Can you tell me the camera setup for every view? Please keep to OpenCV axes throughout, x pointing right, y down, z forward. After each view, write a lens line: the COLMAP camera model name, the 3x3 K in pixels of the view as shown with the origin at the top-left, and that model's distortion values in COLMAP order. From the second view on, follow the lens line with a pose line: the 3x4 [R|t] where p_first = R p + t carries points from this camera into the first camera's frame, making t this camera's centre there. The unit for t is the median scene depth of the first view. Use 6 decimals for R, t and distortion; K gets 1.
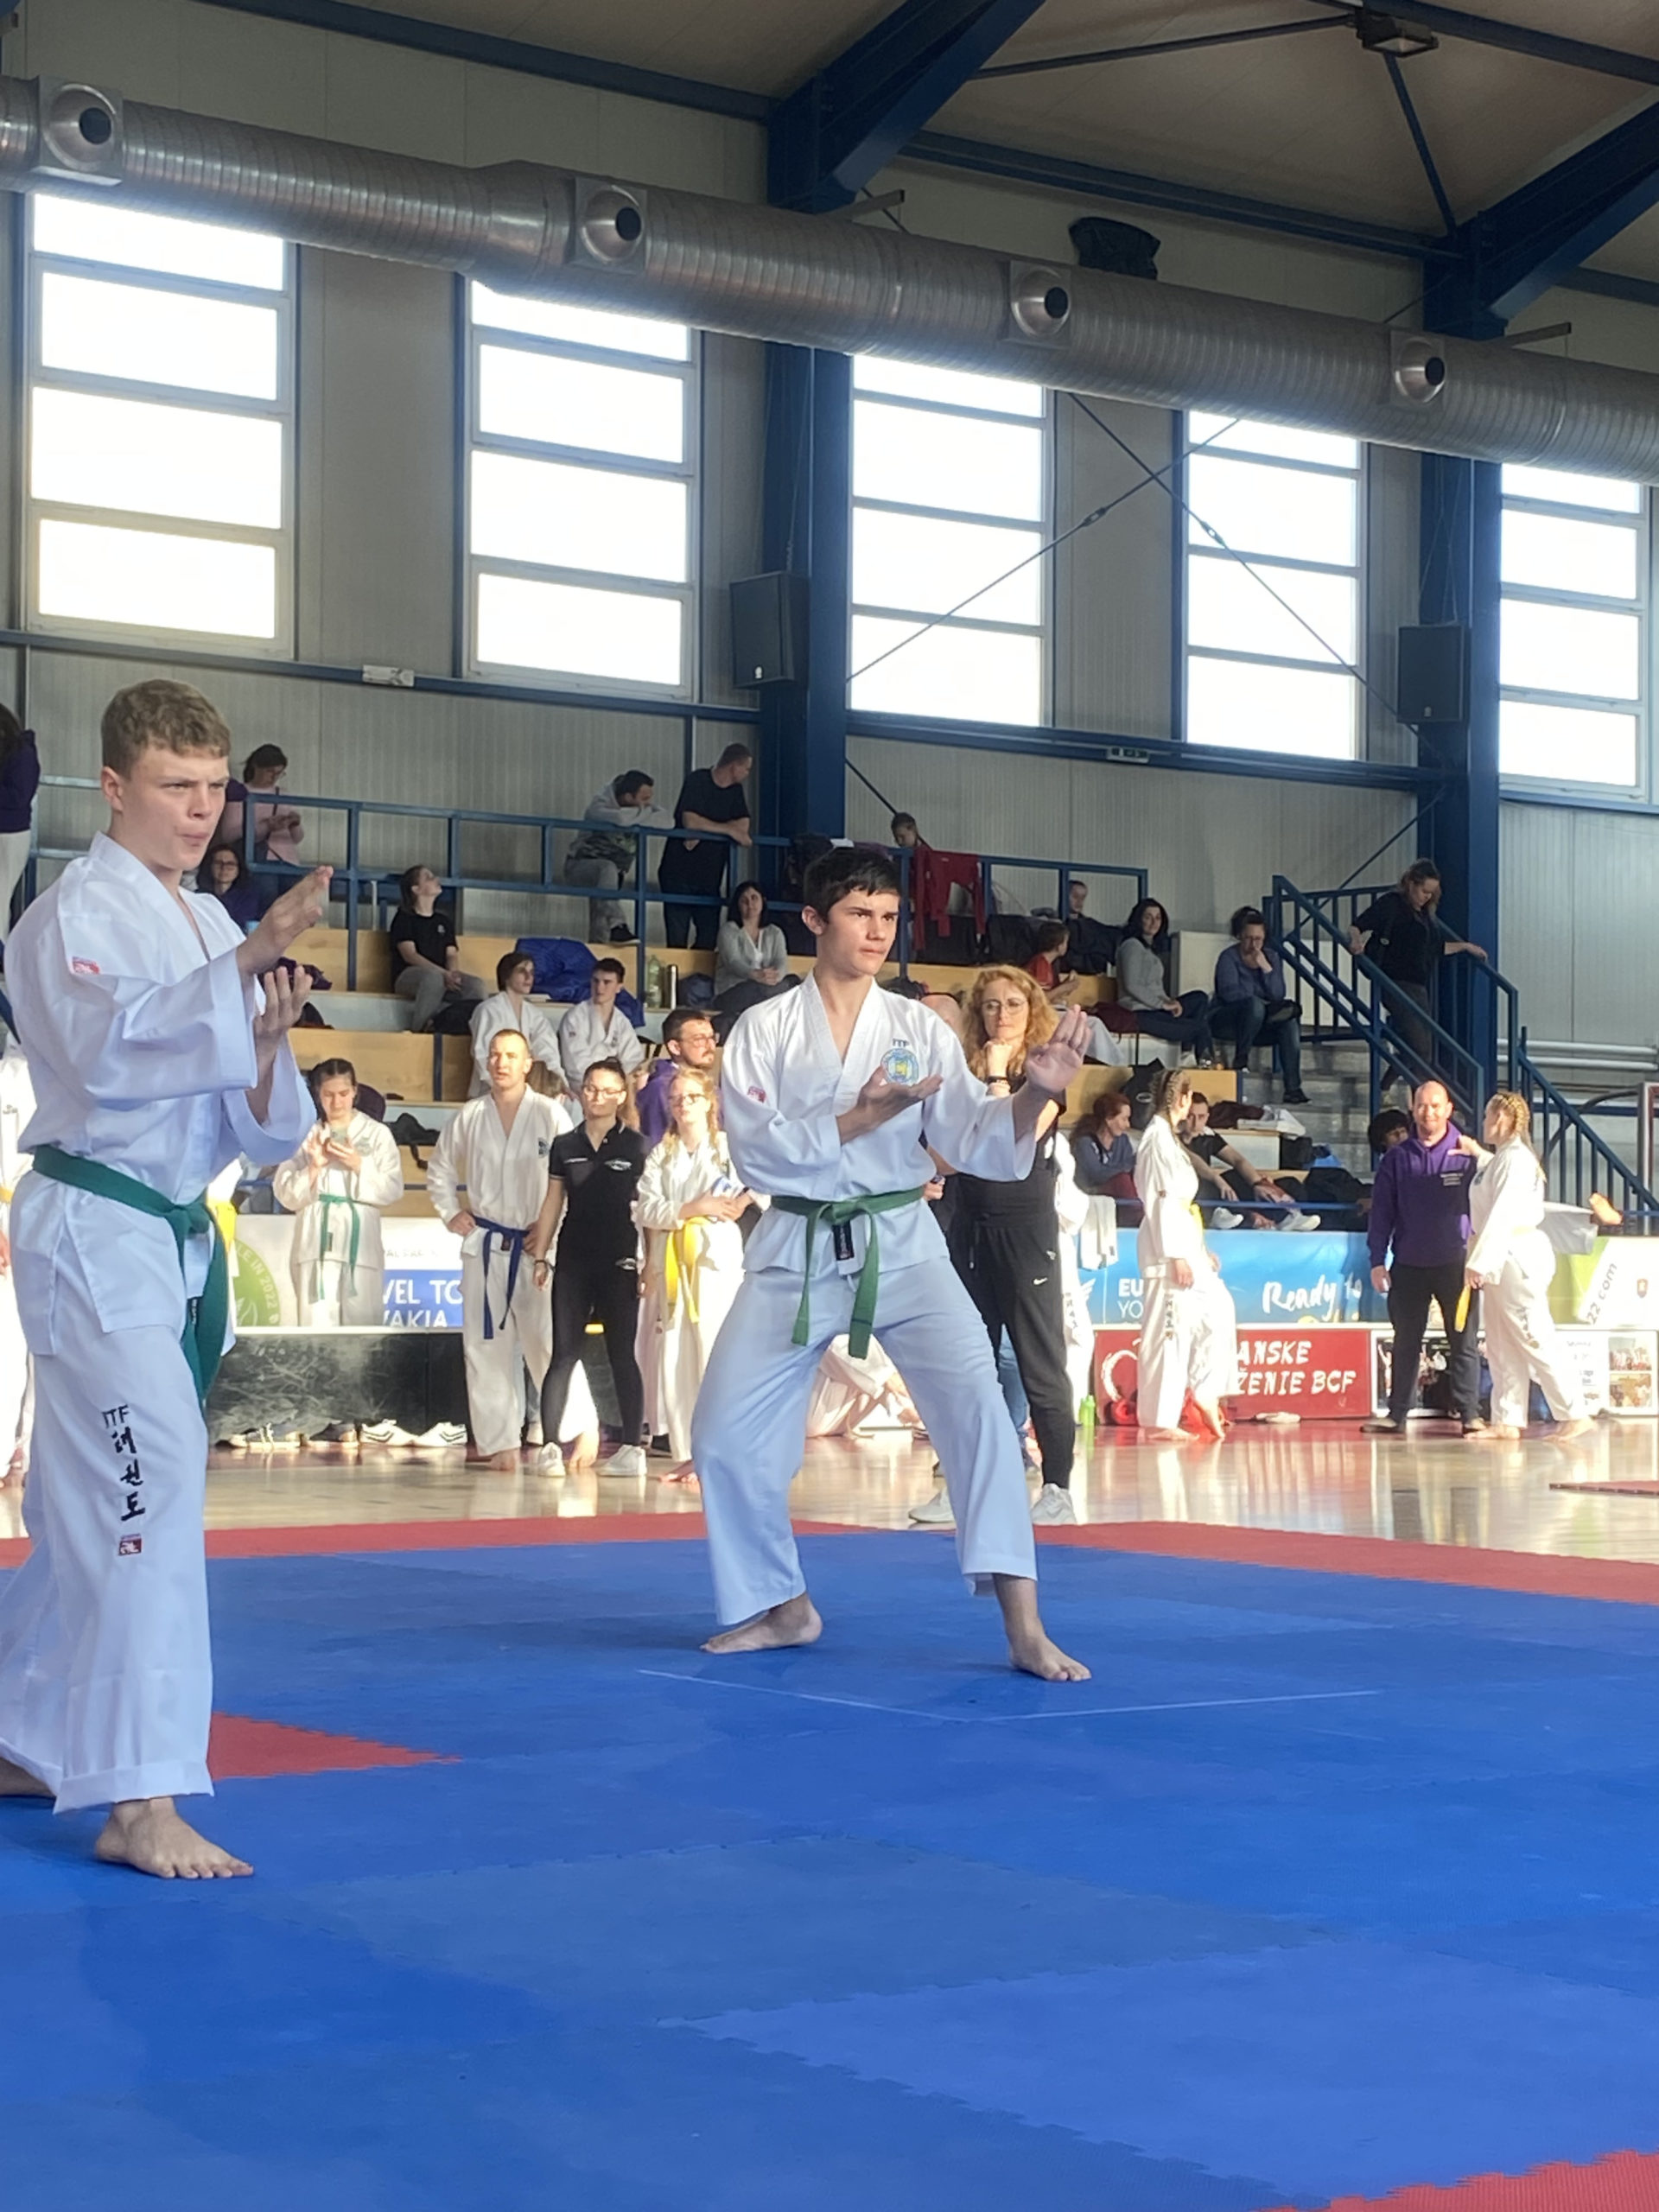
lens RADIAL K [[4116.9, 0, 834.9], [0, 4116.9, 1097.3], [0, 0, 1]] dist [0.047848, 0.000000]
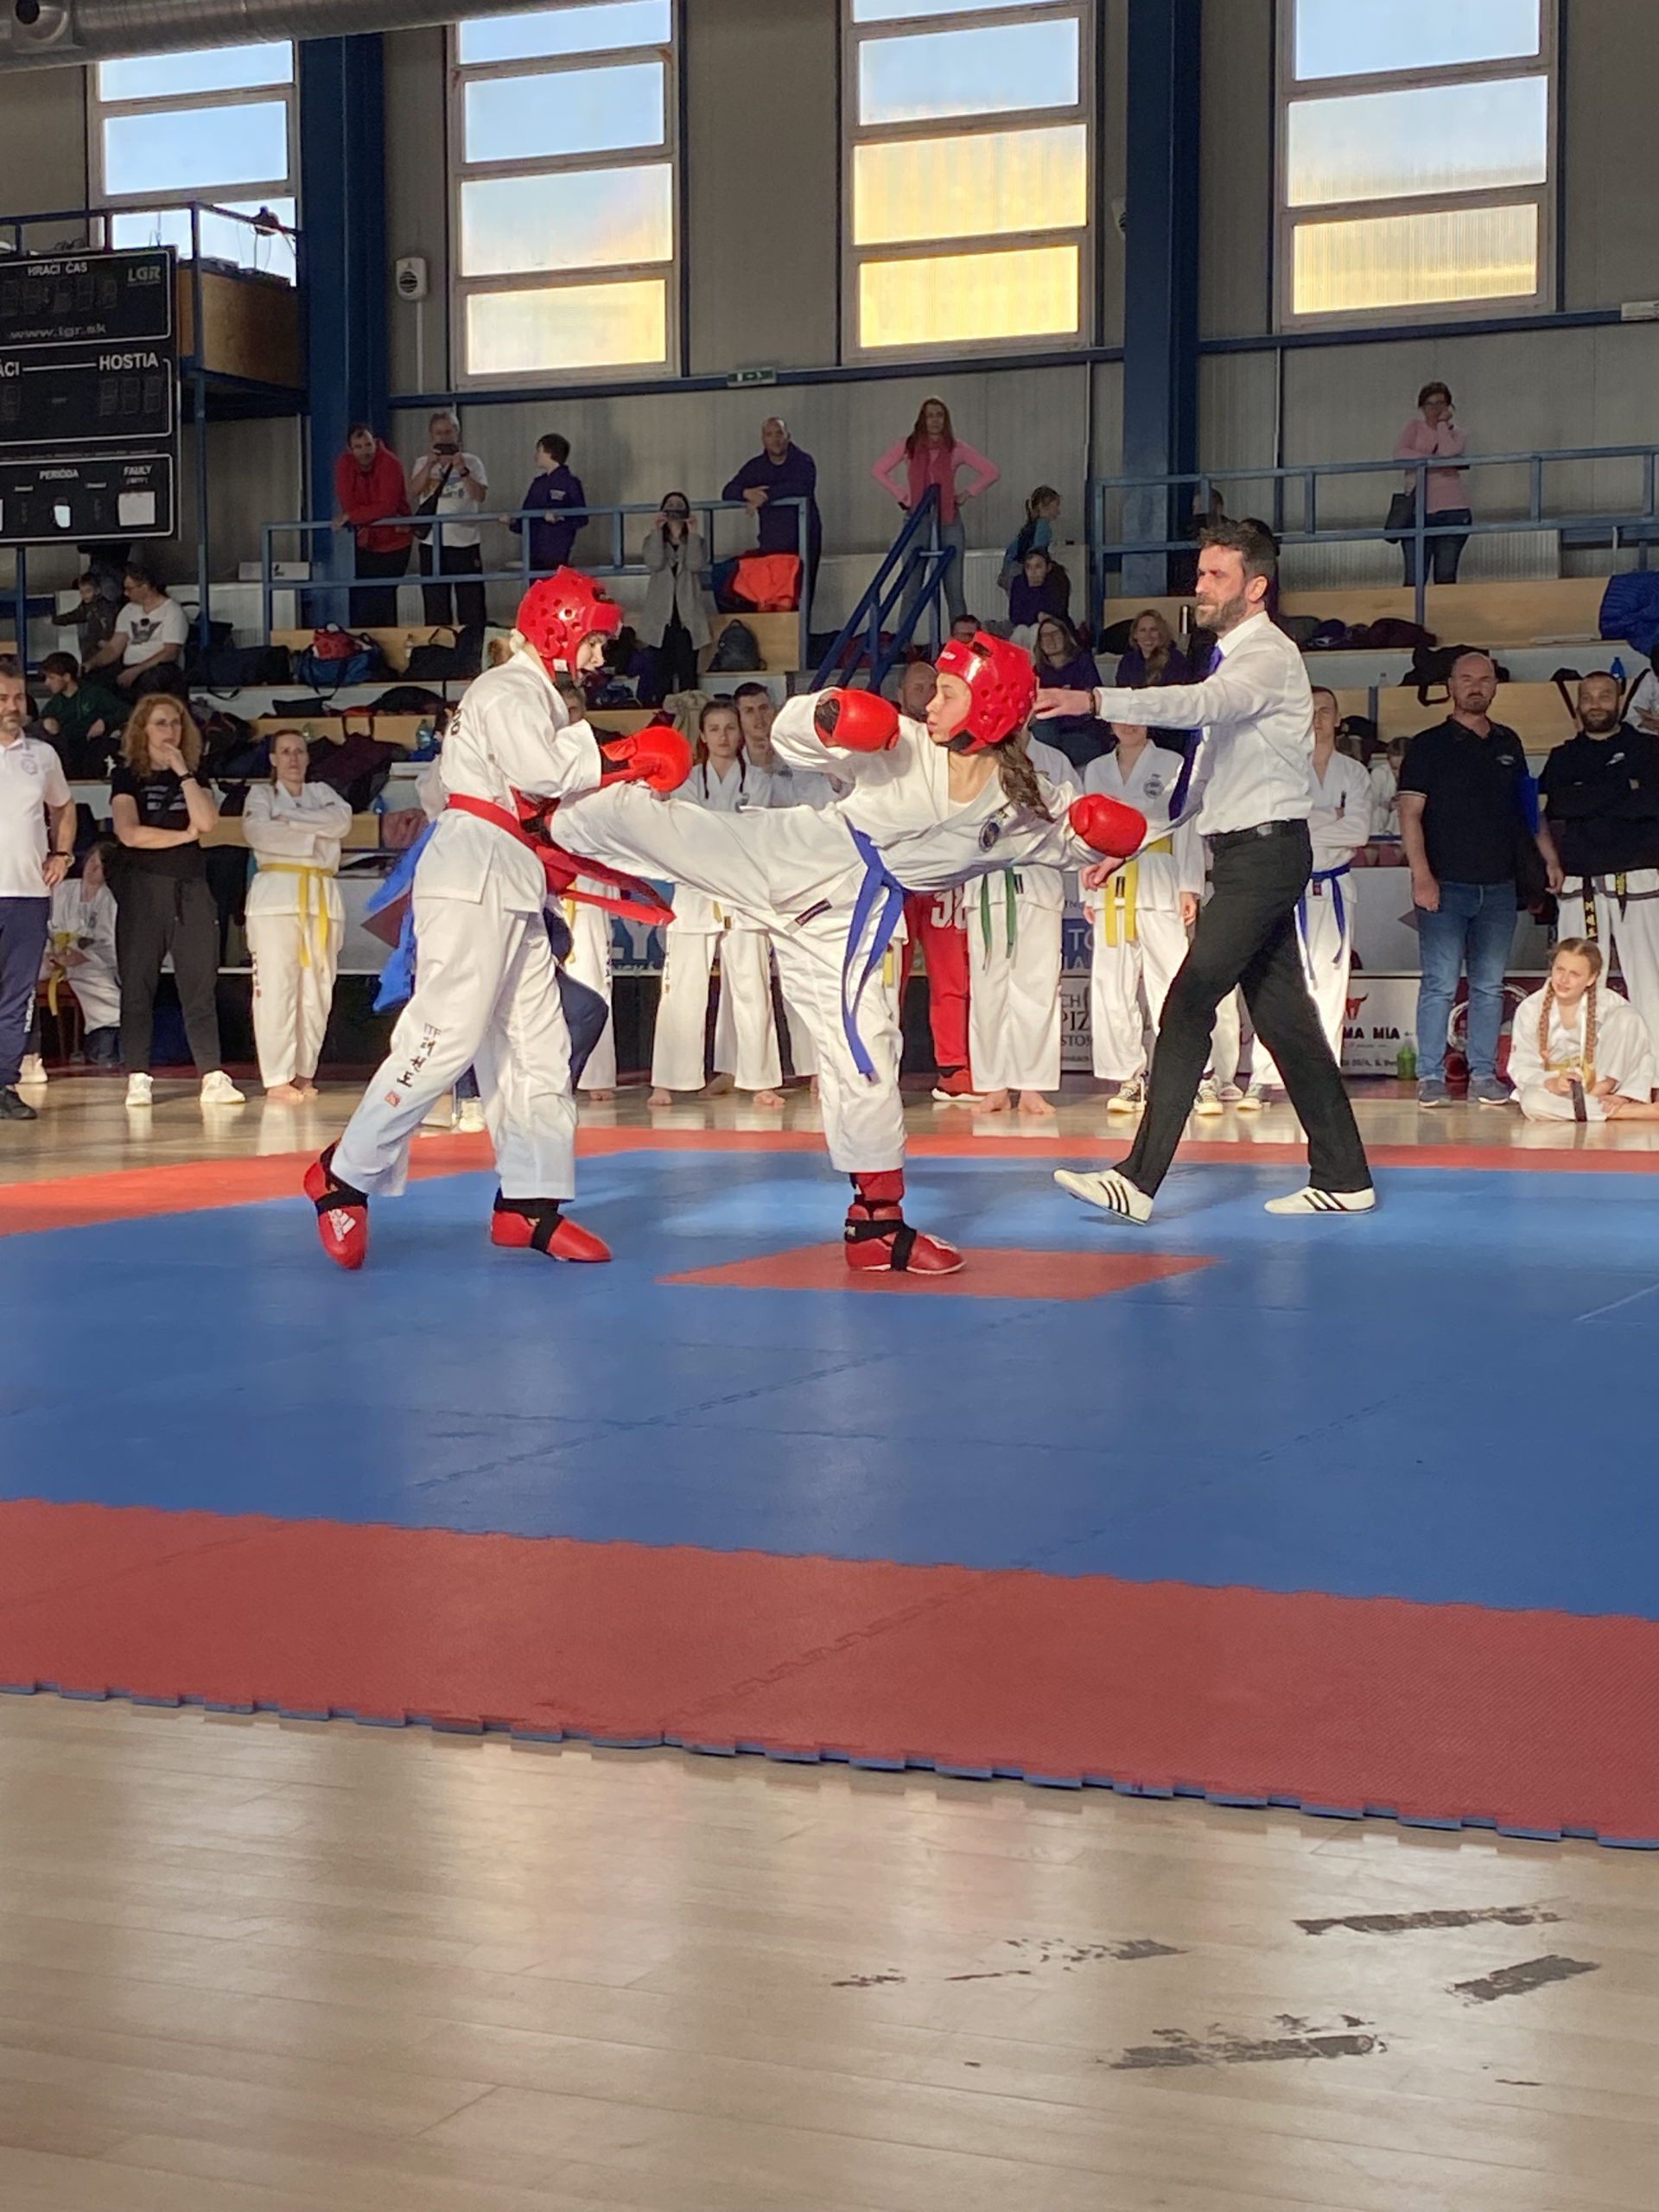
lens RADIAL K [[3396.3, 0, 832.3], [0, 3396.3, 1100.8], [0, 0, 1]] dist [0.130470, 0.000000]
pose [[0.488445, 0.048310, -0.871256, 0.882437], [0.037702, 0.996365, 0.076383, 0.028563], [0.871780, -0.070158, 0.484848, 0.684182]]
